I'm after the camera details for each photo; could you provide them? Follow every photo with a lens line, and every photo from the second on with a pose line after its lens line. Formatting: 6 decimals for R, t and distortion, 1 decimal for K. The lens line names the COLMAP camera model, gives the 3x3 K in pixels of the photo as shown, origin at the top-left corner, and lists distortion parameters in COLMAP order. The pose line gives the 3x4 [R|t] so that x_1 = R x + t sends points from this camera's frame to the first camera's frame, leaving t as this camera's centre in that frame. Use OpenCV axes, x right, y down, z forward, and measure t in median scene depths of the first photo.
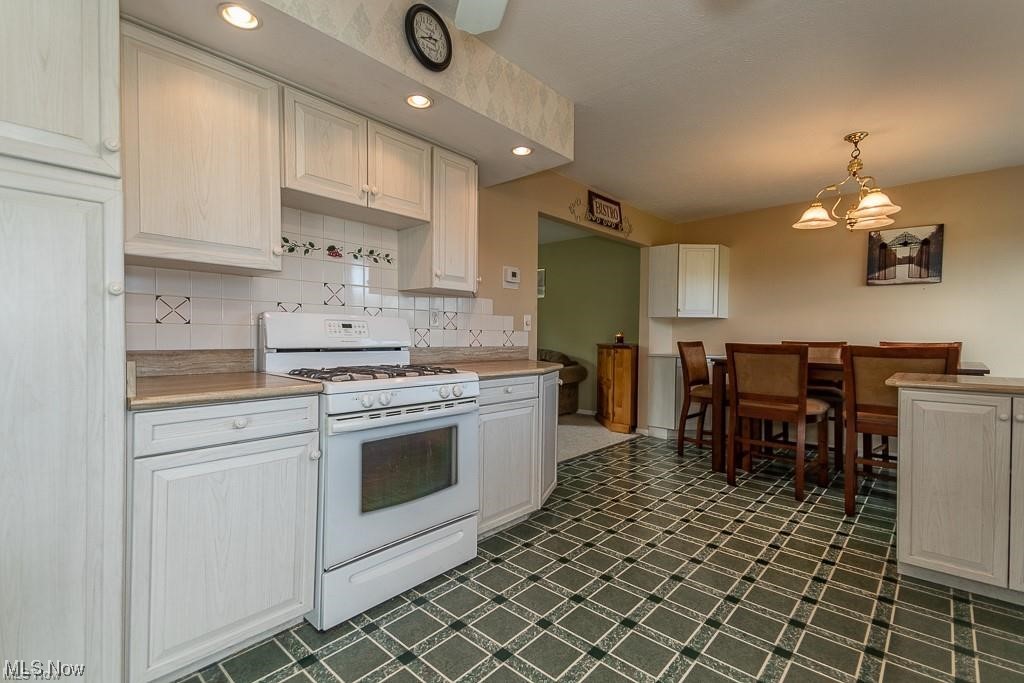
lens RADIAL K [[471.0, 0, 506.5], [0, 471.0, 347.6], [0, 0, 1]] dist [0.054514, -0.007356]
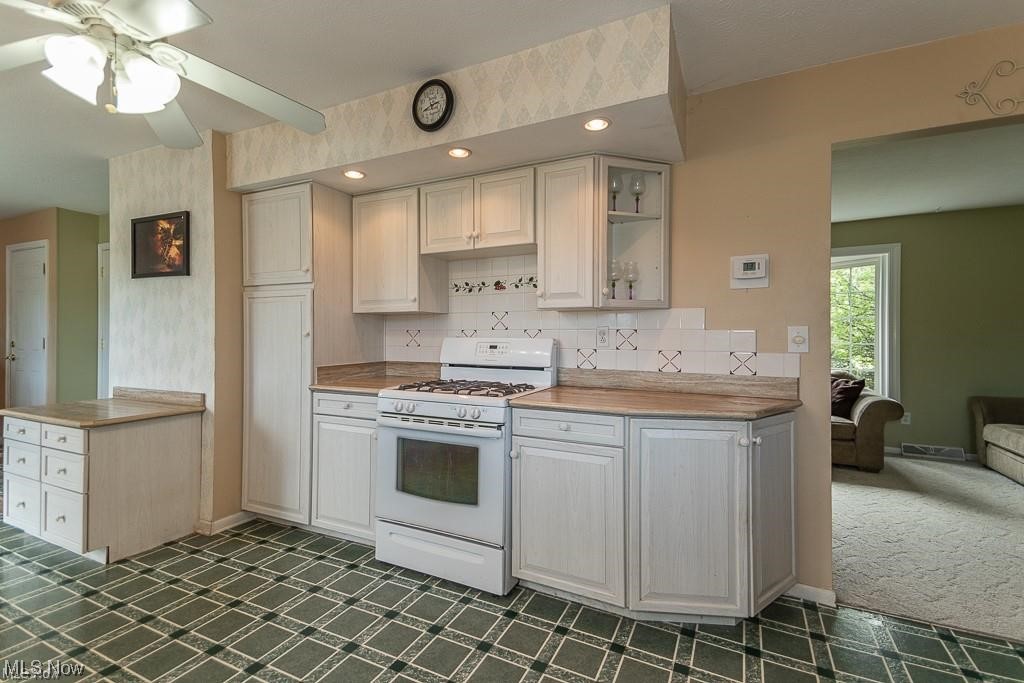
lens RADIAL K [[471.0, 0, 506.7], [0, 471.0, 339.5], [0, 0, 1]] dist [0.054514, -0.007356]
pose [[0.254121, -0.001141, -0.967172, 0.887450], [-0.026985, 0.999602, -0.008270, -0.060309], [0.966796, 0.028201, 0.253989, 0.788950]]
